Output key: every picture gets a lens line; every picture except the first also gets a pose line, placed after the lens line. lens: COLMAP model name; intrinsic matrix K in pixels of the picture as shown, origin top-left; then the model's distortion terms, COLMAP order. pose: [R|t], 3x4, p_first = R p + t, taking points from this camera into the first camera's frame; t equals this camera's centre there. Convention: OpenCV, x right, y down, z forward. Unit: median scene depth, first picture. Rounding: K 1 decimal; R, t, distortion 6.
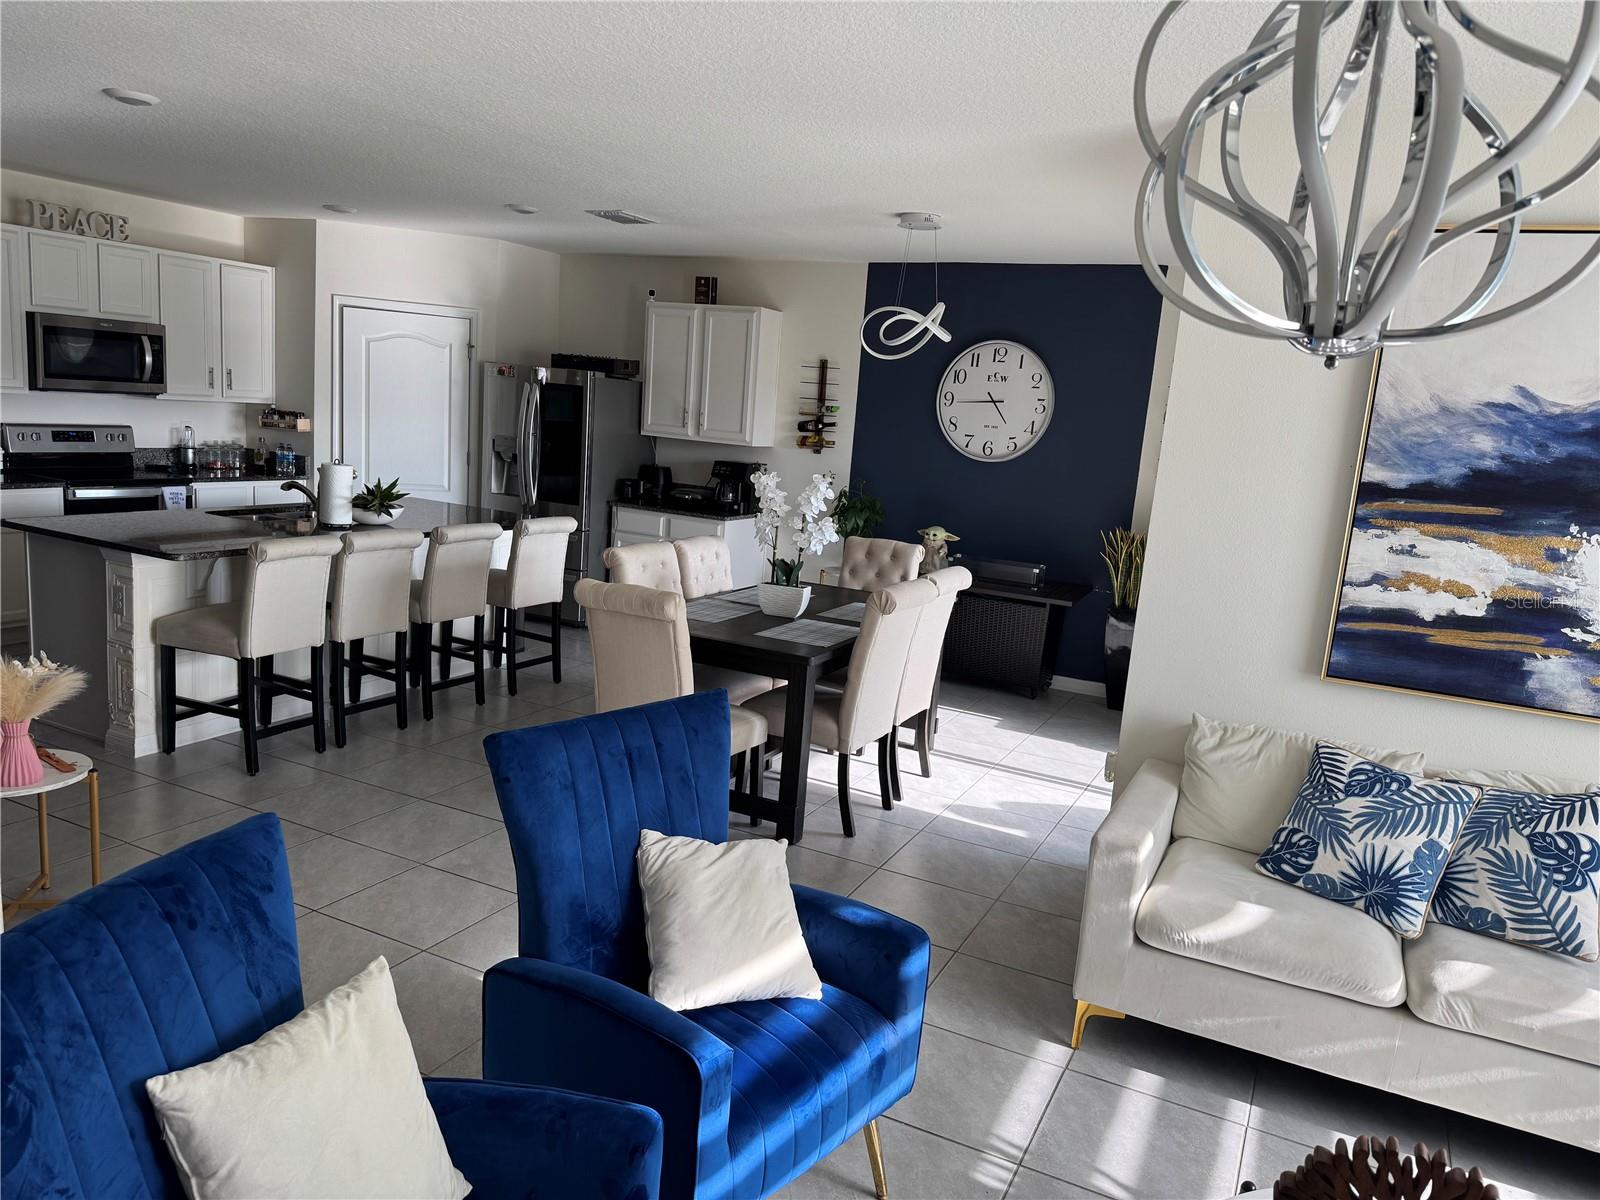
lens RADIAL K [[1138.9, 0, 814.0], [0, 1138.9, 613.7], [0, 0, 1]] dist [0.070461, -0.087321]
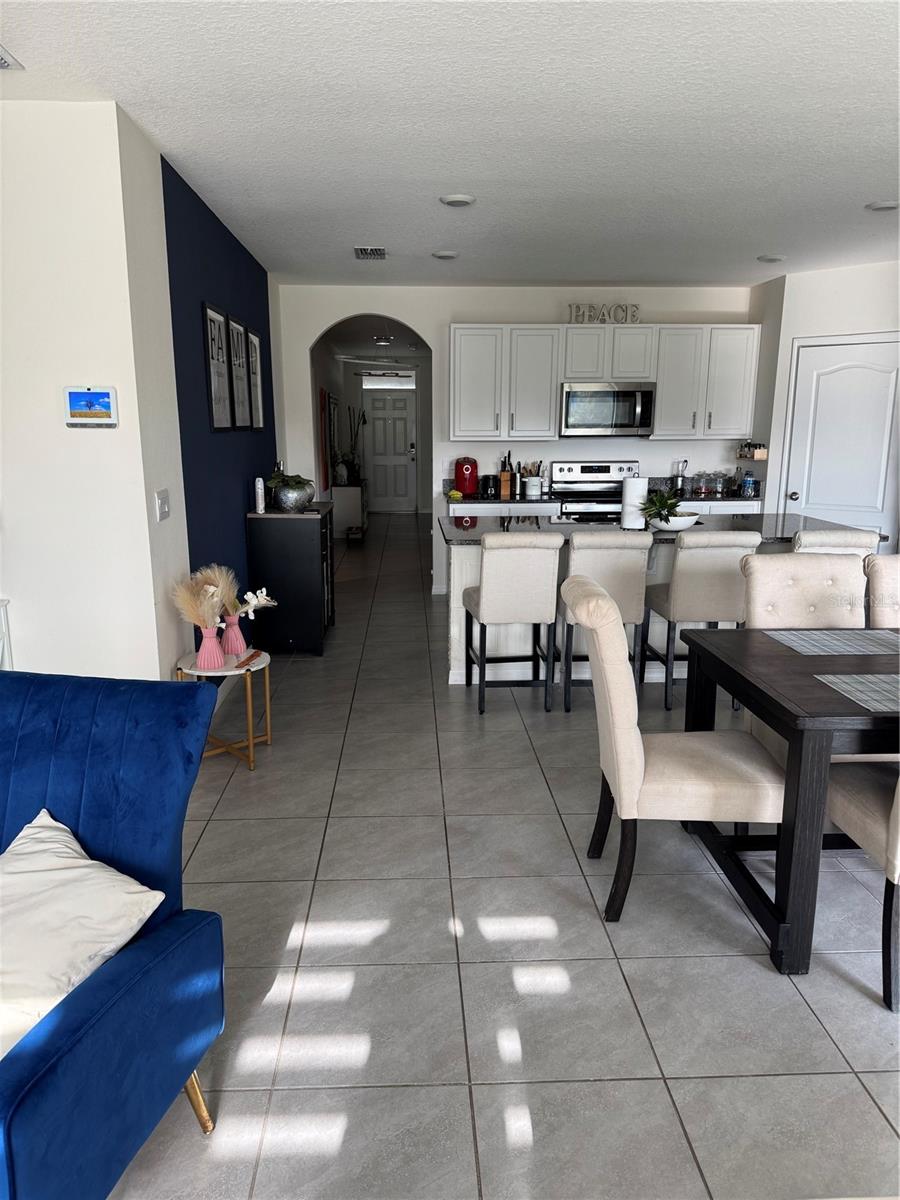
lens RADIAL K [[854.2, 0, 430.9], [0, 854.2, 604.1], [0, 0, 1]] dist [0.070461, -0.087321]
pose [[0.471688, 0.101619, -0.875890, 0.202128], [-0.123964, 0.991114, 0.048230, -0.013615], [0.873008, 0.085829, 0.480093, 0.317552]]
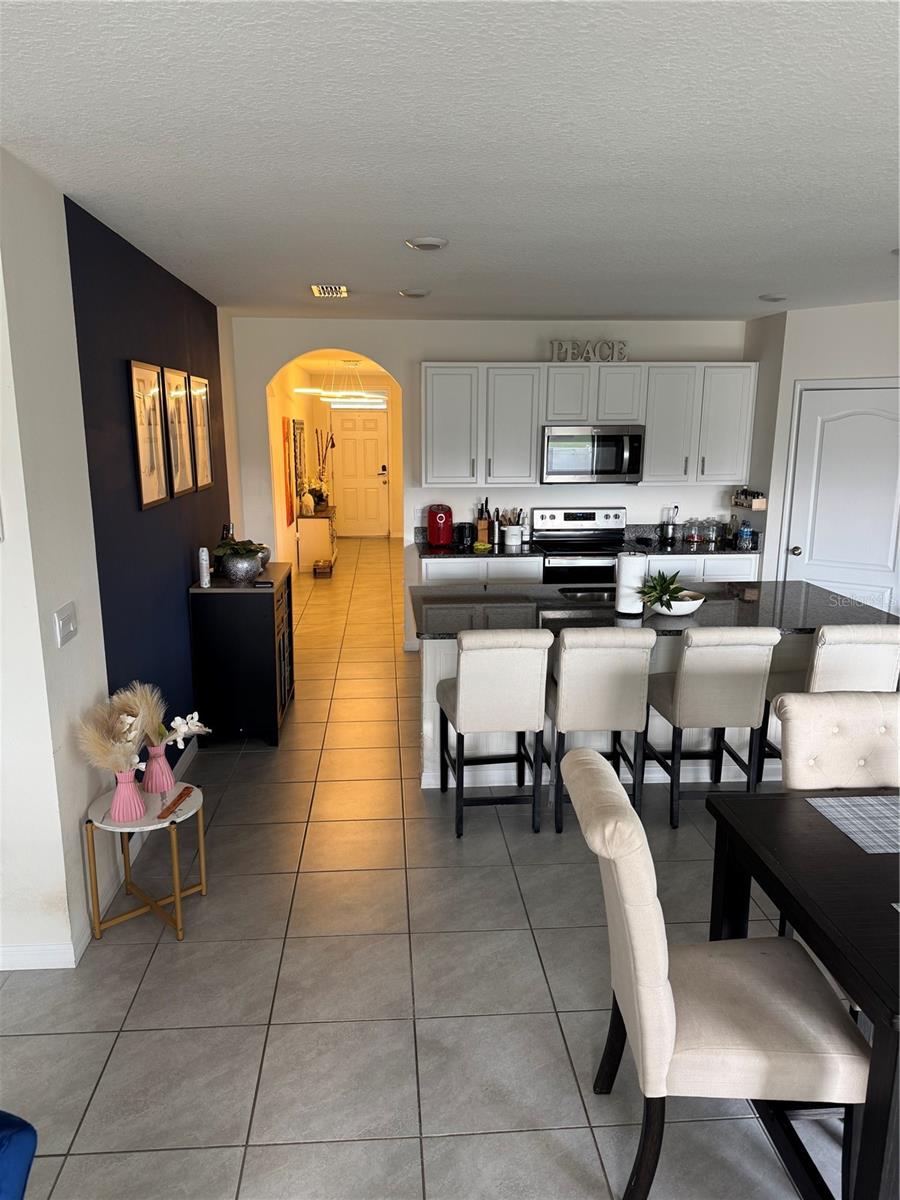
lens RADIAL K [[854.2, 0, 431.8], [0, 854.2, 602.9], [0, 0, 1]] dist [0.070461, -0.087321]
pose [[0.498453, 0.098189, -0.861338, 0.121250], [-0.119504, 0.991862, 0.043912, -0.076115], [0.858640, 0.081045, 0.506131, 0.357813]]
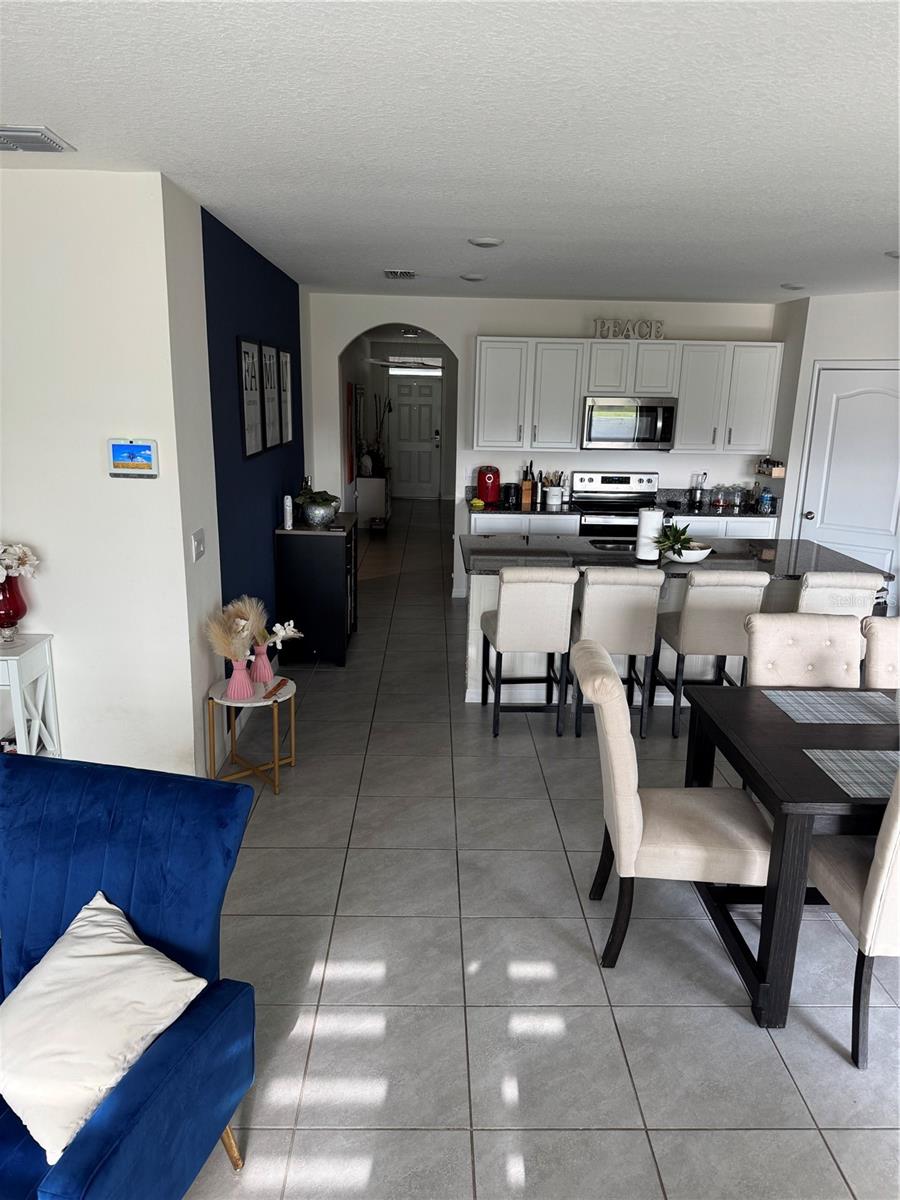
lens RADIAL K [[854.2, 0, 440.3], [0, 854.2, 598.8], [0, 0, 1]] dist [0.070461, -0.087321]
pose [[0.456803, 0.142583, -0.878066, 0.220639], [-0.148325, 0.985461, 0.082858, -0.060839], [0.877115, 0.092390, 0.471311, 0.301429]]
